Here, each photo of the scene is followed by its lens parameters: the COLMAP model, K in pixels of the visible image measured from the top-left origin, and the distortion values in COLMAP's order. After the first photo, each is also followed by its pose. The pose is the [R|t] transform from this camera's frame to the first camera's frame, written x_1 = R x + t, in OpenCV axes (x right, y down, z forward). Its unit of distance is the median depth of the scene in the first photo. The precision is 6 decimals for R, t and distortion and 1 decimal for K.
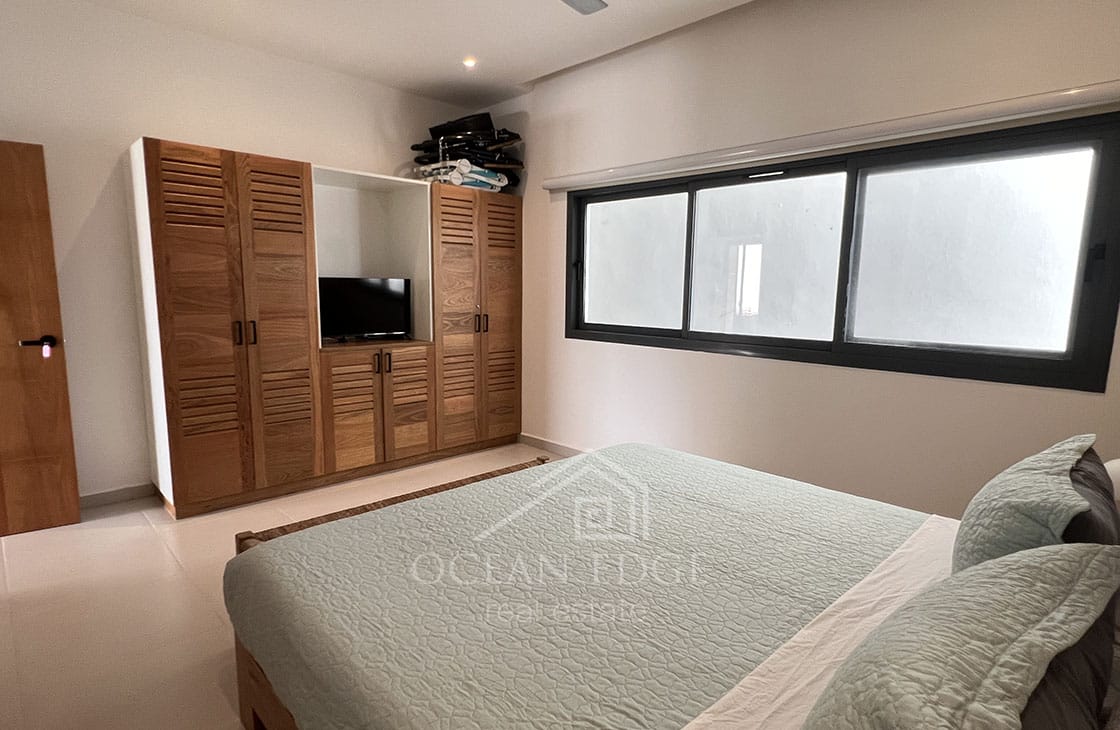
lens RADIAL K [[585.5, 0, 561.4], [0, 585.5, 368.6], [0, 0, 1]] dist [0.002590, 0.000083]
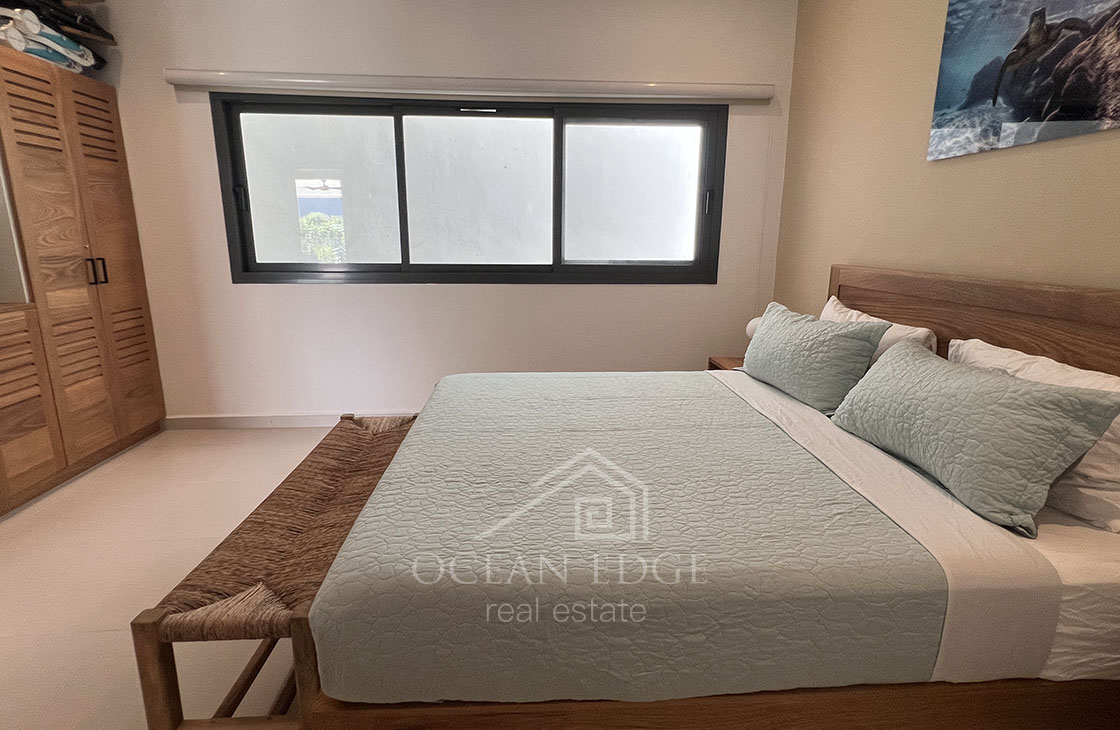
lens RADIAL K [[585.5, 0, 561.4], [0, 585.5, 368.6], [0, 0, 1]] dist [0.002590, 0.000083]
pose [[0.646925, -0.179841, 0.741043, -0.324502], [0.109264, 0.983625, 0.143326, -0.003968], [-0.754685, -0.011752, 0.655982, 0.138729]]
